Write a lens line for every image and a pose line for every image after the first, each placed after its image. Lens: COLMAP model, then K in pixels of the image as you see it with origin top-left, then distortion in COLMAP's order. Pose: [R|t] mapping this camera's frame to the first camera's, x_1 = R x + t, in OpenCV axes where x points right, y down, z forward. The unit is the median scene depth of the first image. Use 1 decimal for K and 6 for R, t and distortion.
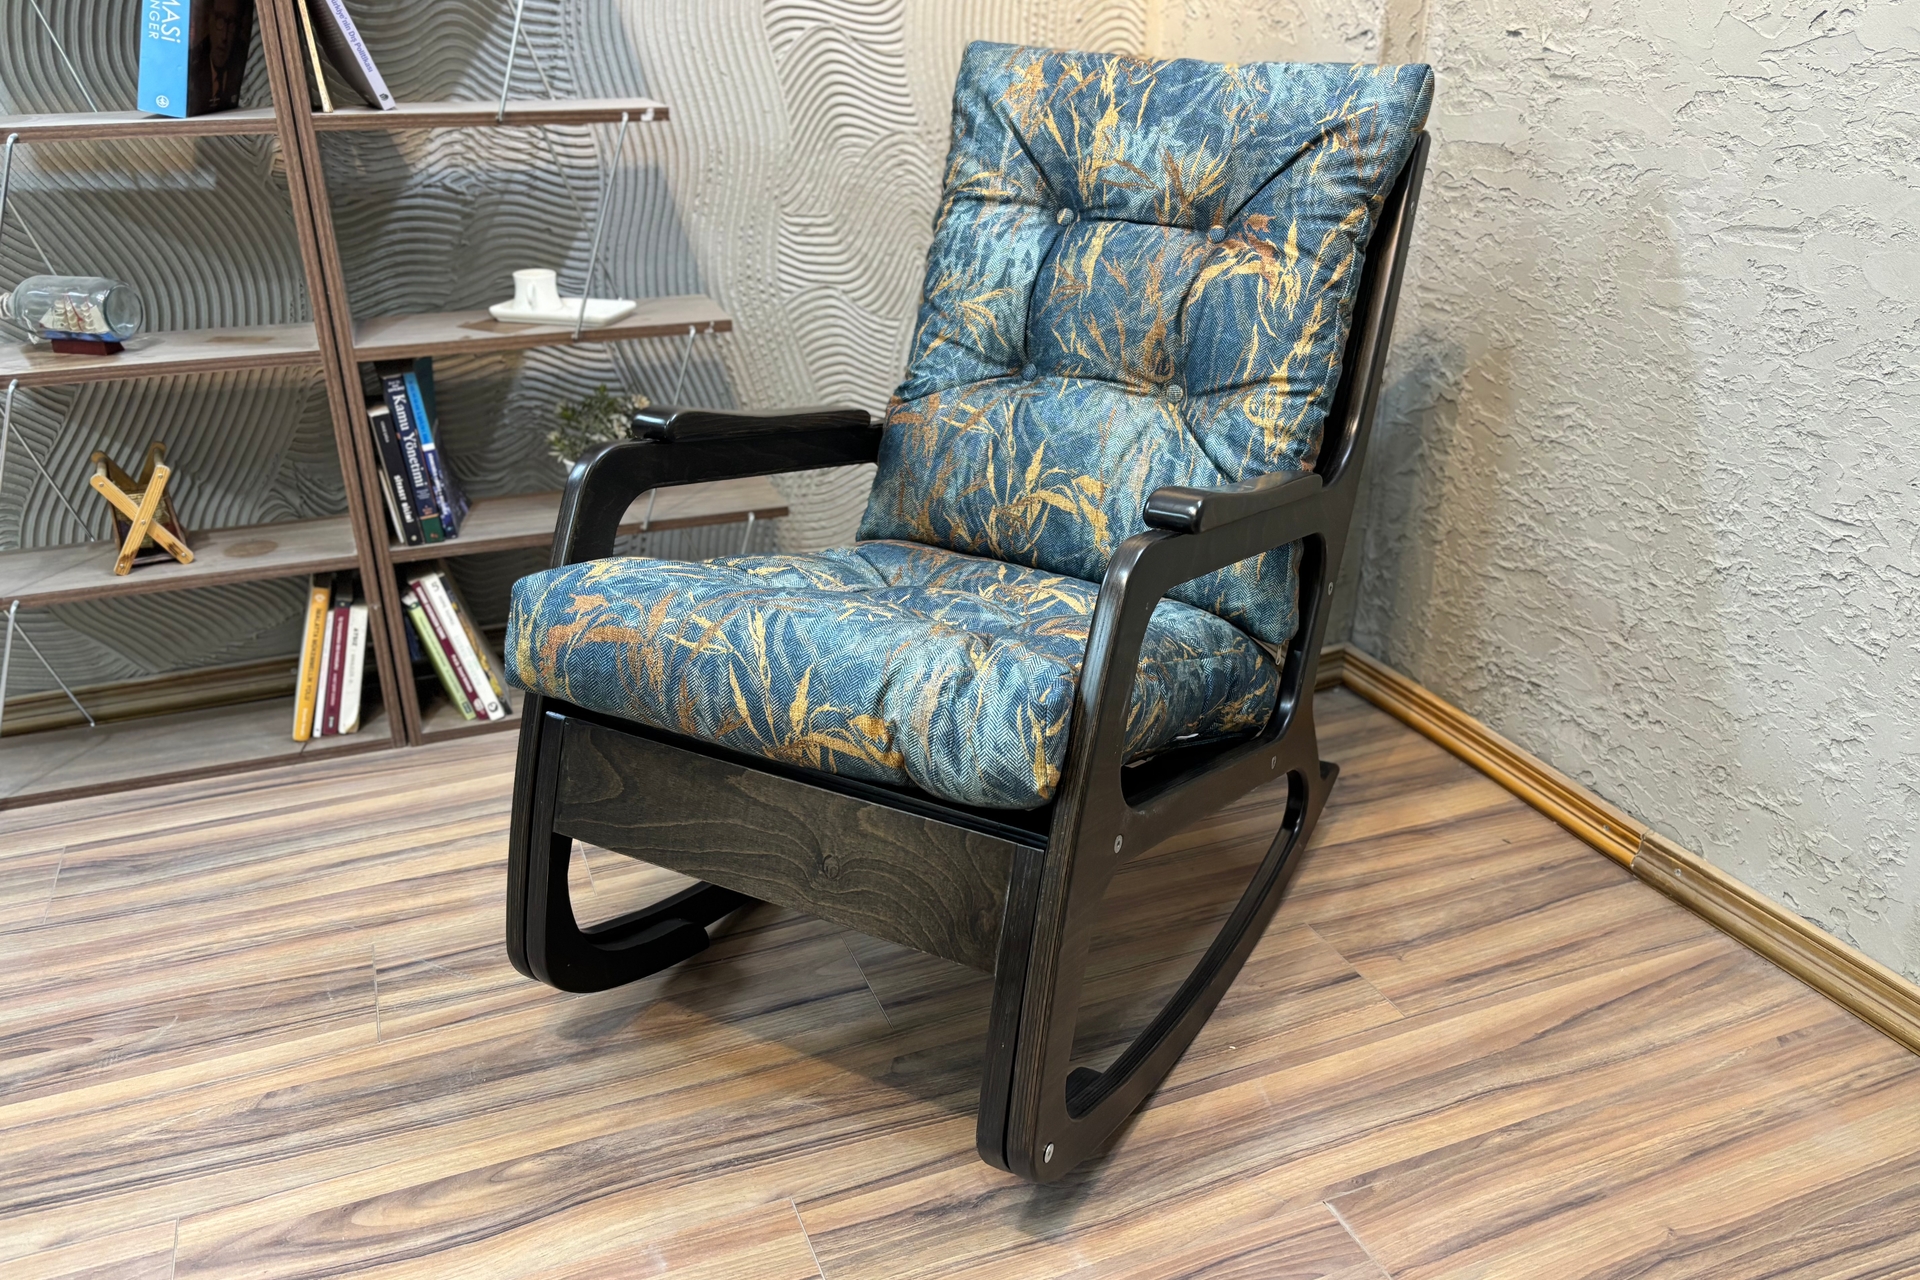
lens RADIAL K [[1486.0, 0, 962.3], [0, 1486.0, 649.2], [0, 0, 1]] dist [0.027366, -0.029013]
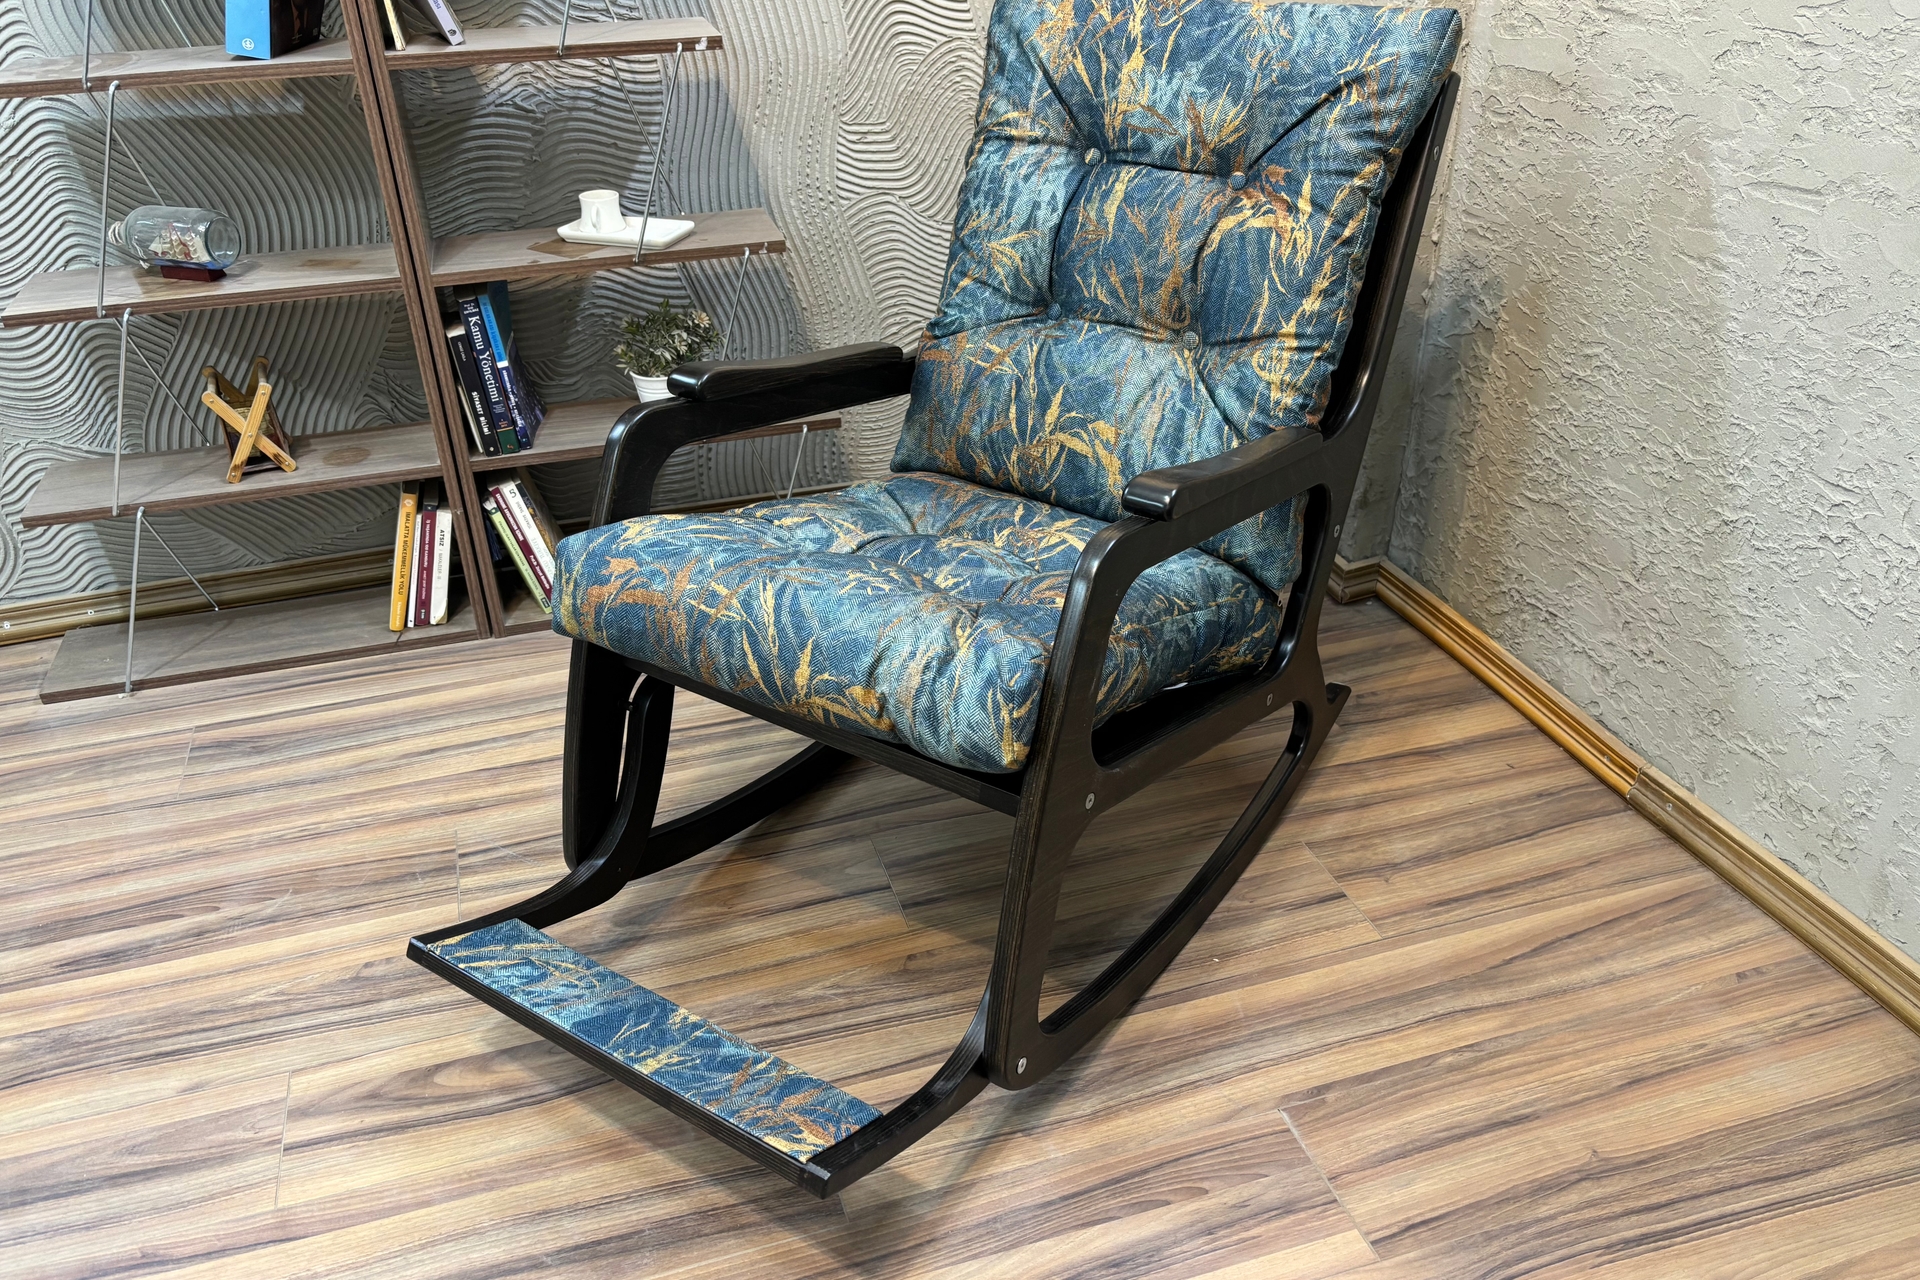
lens RADIAL K [[1486.0, 0, 942.1], [0, 1486.0, 654.0], [0, 0, 1]] dist [0.027366, -0.029013]
pose [[0.996168, 0.027539, -0.083017, 0.056553], [-0.017403, 0.992568, 0.120441, -0.072262], [0.085717, -0.118534, 0.989243, -0.061417]]
